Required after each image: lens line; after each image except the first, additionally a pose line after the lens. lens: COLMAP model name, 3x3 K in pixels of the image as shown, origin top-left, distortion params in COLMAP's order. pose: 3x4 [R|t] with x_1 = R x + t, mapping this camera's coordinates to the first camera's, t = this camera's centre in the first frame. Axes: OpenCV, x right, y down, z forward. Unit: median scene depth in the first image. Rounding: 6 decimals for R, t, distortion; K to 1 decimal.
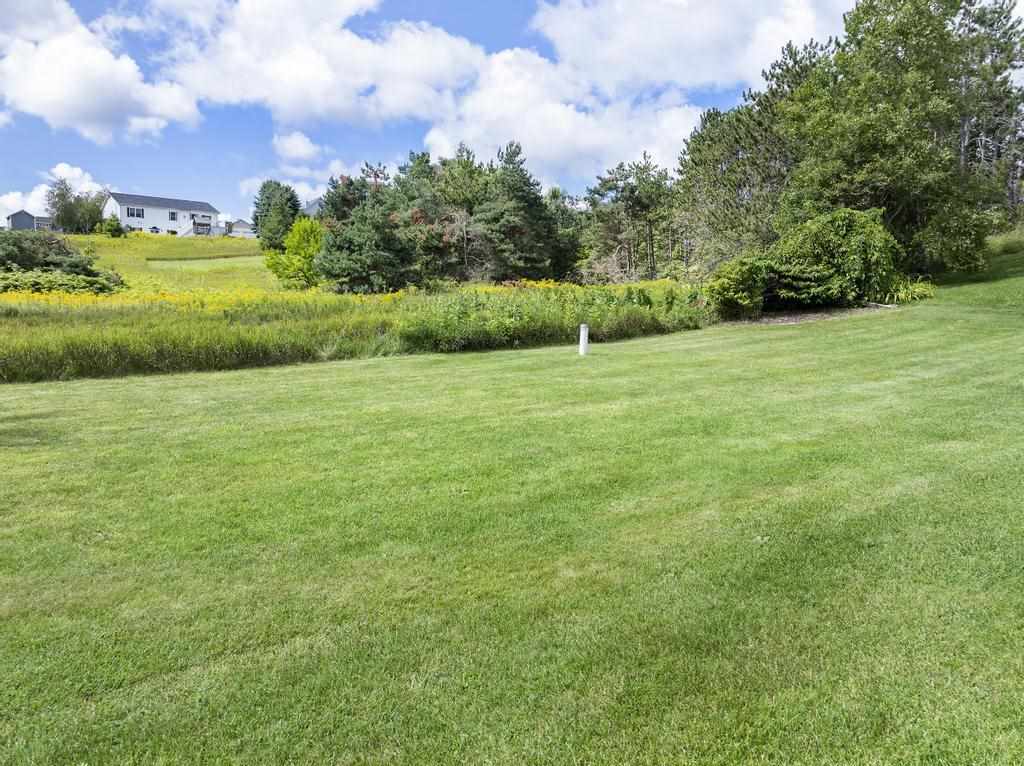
lens RADIAL K [[732.3, 0, 512.0], [0, 732.3, 383.0], [0, 0, 1]] dist [-0.056816, -0.006037]
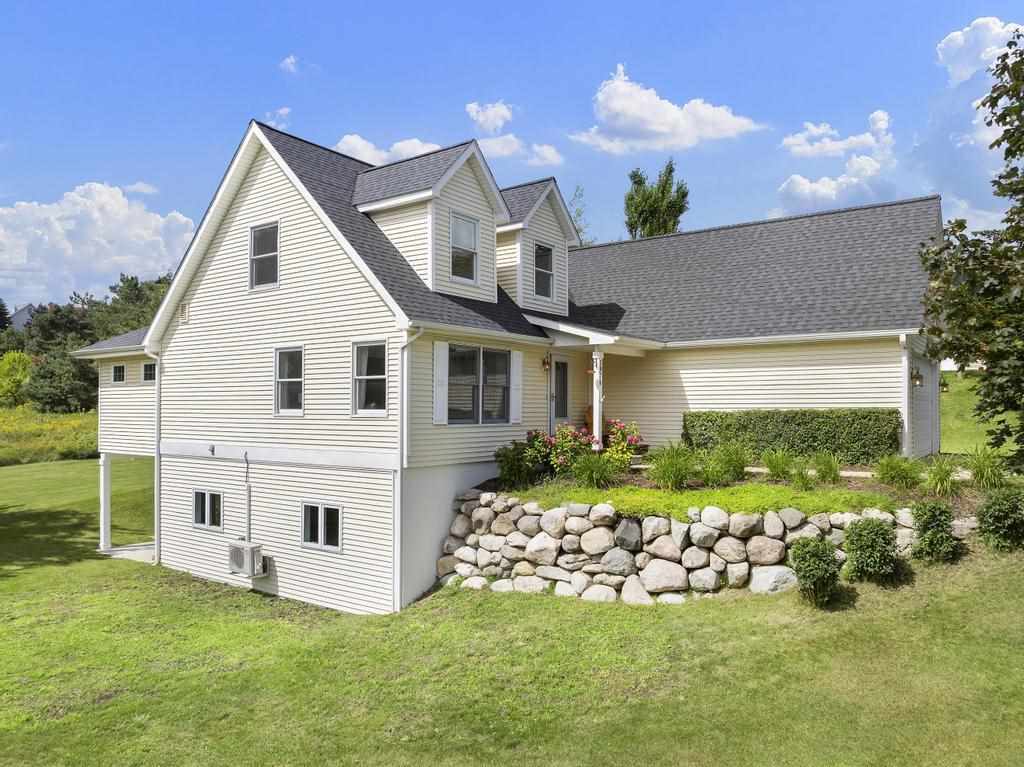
lens RADIAL K [[732.3, 0, 512.0], [0, 732.3, 383.5], [0, 0, 1]] dist [-0.056816, -0.006037]
pose [[0.942287, -0.000322, 0.334805, 0.130536], [0.042450, 0.992044, -0.118519, 0.014553], [-0.332104, 0.125891, 0.934804, -0.487044]]
